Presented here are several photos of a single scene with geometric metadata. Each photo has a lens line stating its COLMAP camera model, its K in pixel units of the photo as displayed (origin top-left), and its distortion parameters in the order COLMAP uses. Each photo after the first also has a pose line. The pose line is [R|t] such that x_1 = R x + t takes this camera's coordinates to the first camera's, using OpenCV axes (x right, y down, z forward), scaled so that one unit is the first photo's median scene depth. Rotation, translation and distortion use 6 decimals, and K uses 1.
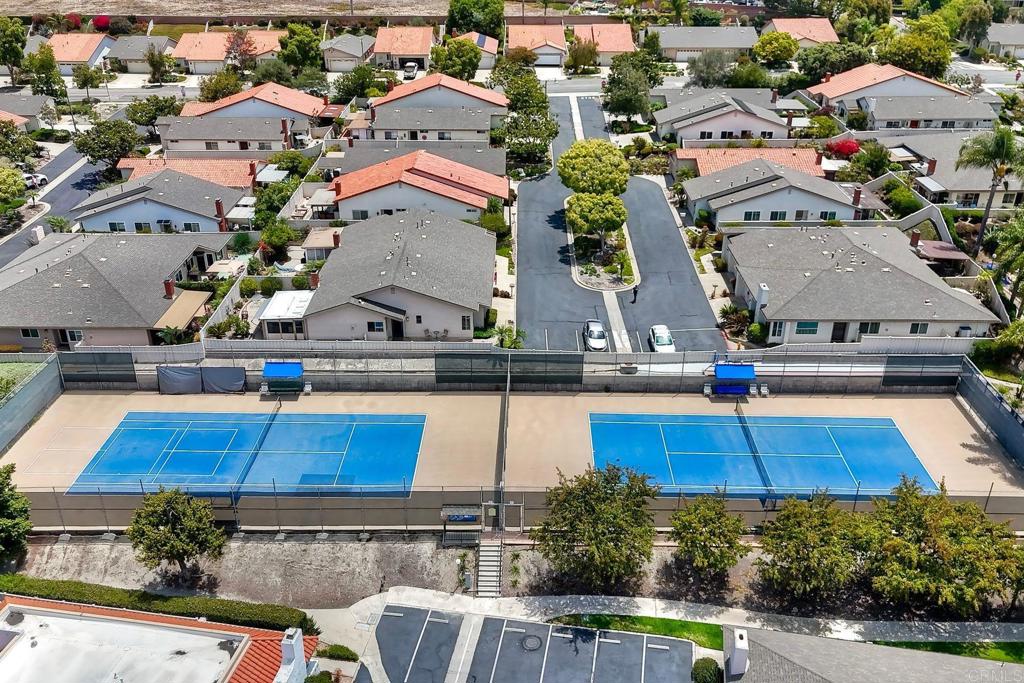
lens RADIAL K [[913.7, 0, 516.4], [0, 913.7, 339.7], [0, 0, 1]] dist [0.077662, -0.071778]
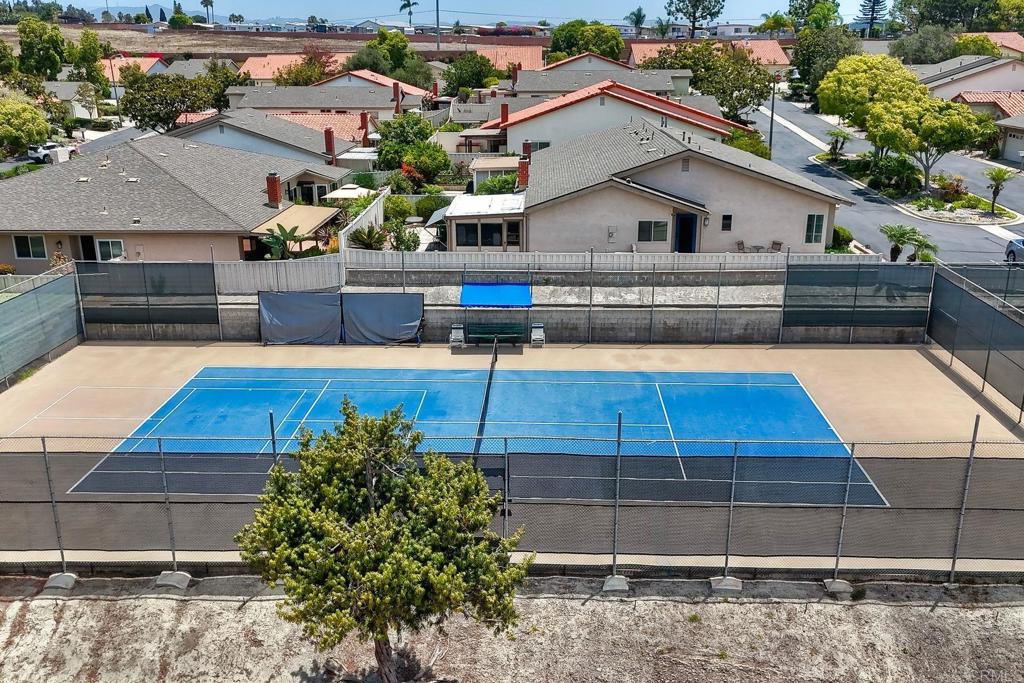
lens RADIAL K [[913.7, 0, 512.6], [0, 913.7, 345.0], [0, 0, 1]] dist [0.077662, -0.071778]
pose [[0.999736, -0.000242, -0.022992, -0.229877], [-0.003210, 0.988683, -0.149989, 0.137424], [0.022768, 0.150023, 0.988420, 0.481800]]
